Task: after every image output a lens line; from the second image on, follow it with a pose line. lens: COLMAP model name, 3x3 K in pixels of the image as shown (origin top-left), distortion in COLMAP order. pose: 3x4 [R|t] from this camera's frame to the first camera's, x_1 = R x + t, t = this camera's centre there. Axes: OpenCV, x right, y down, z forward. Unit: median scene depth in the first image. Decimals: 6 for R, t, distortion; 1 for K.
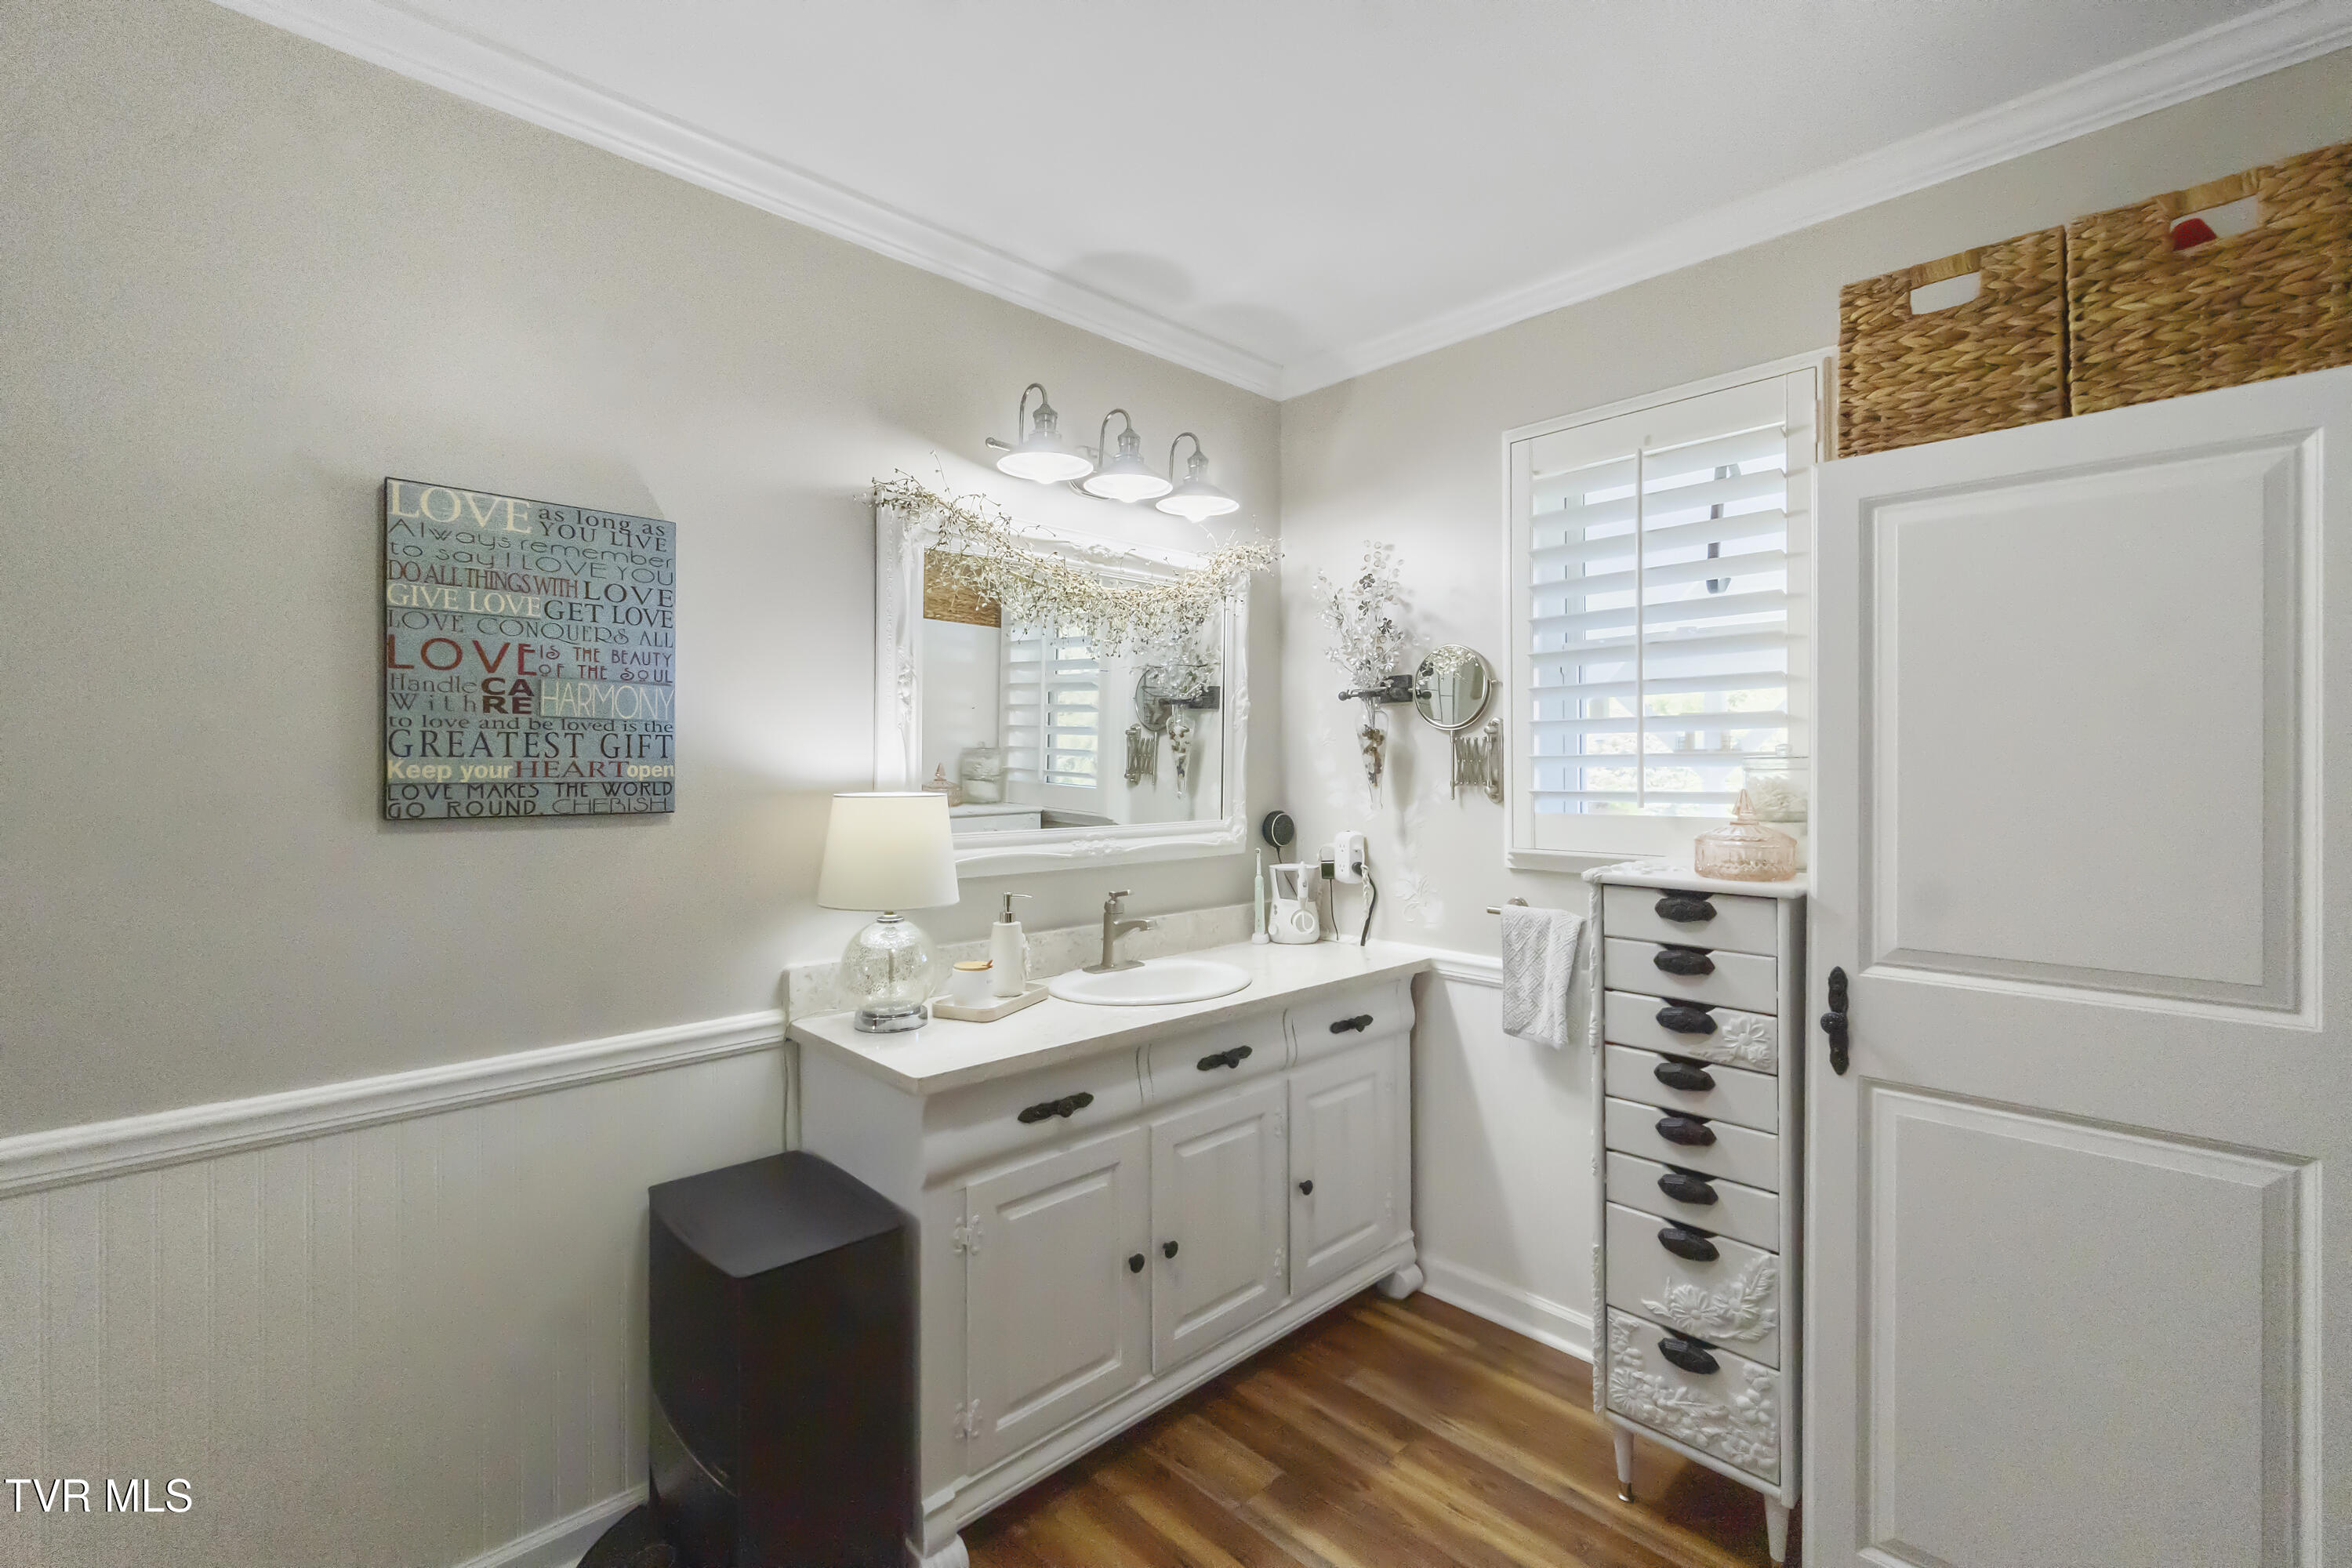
lens RADIAL K [[1020.0, 0, 1178.8], [0, 1020.0, 759.7], [0, 0, 1]] dist [-0.005680, 0.001046]
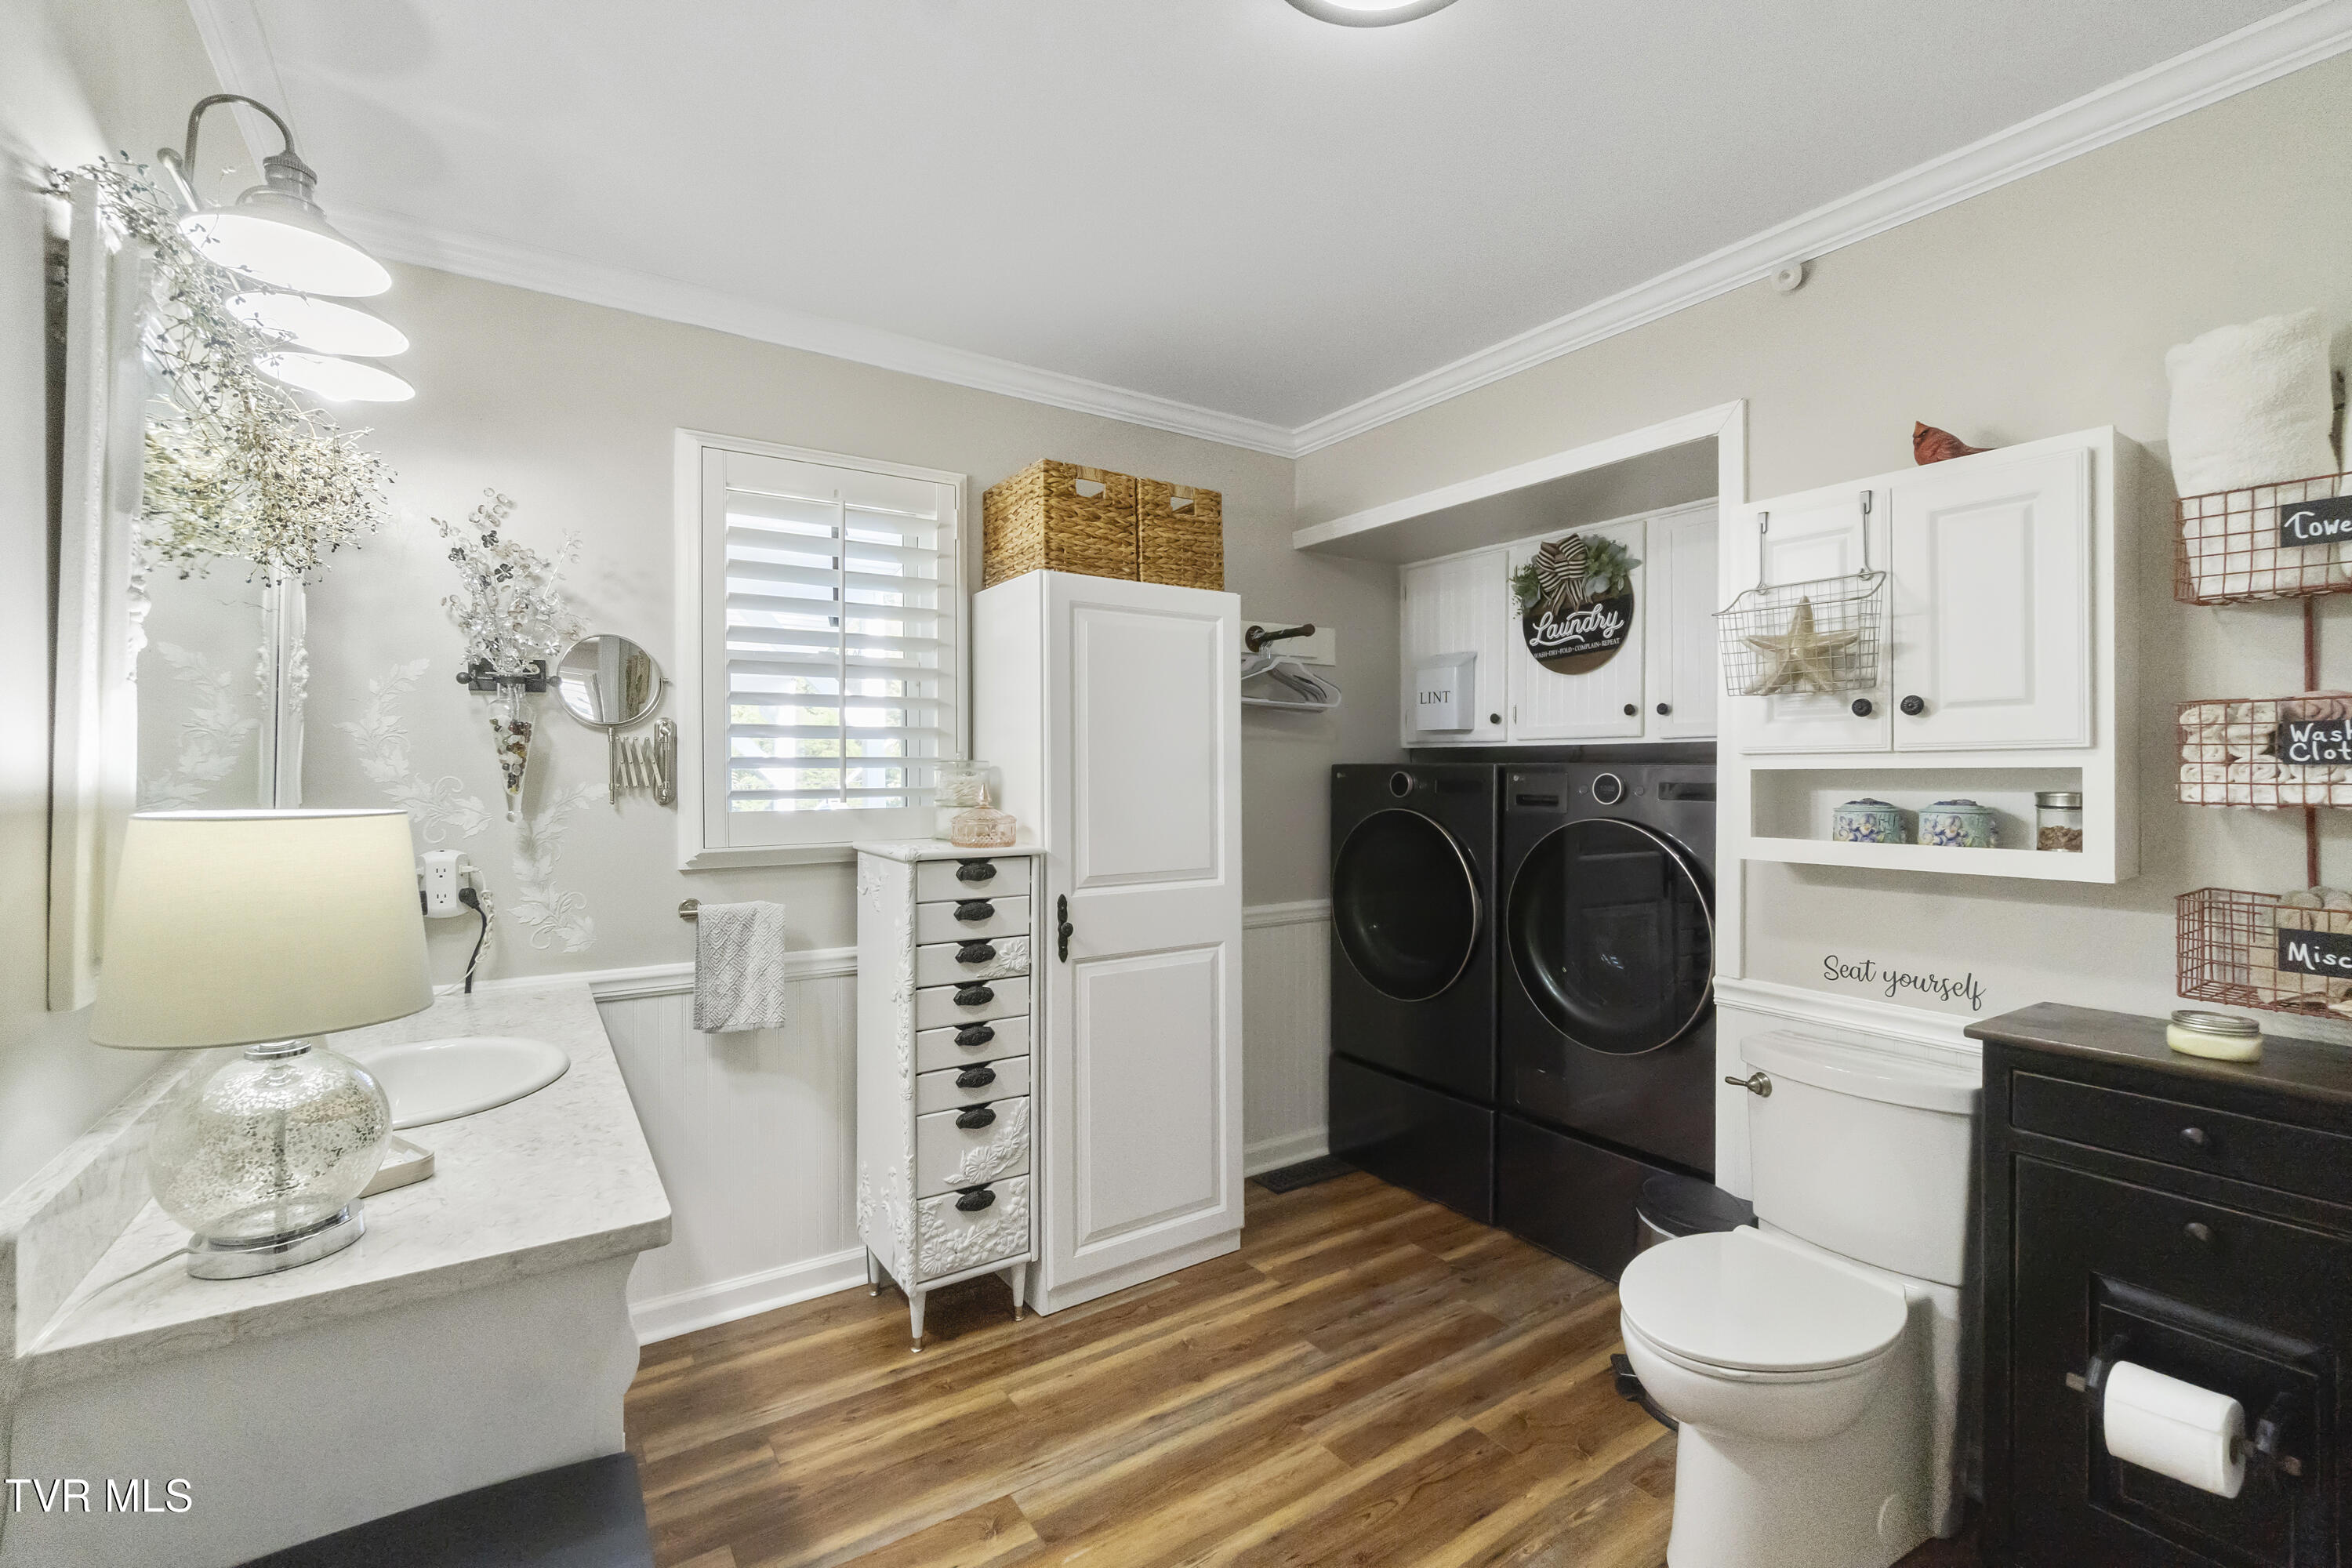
lens RADIAL K [[1020.0, 0, 1171.4], [0, 1020.0, 770.6], [0, 0, 1]] dist [-0.005680, 0.001046]
pose [[0.174961, 0.003888, 0.984568, -0.802577], [-0.003665, 0.999988, -0.003298, 0.015127], [-0.984569, -0.003031, 0.174973, 0.509432]]
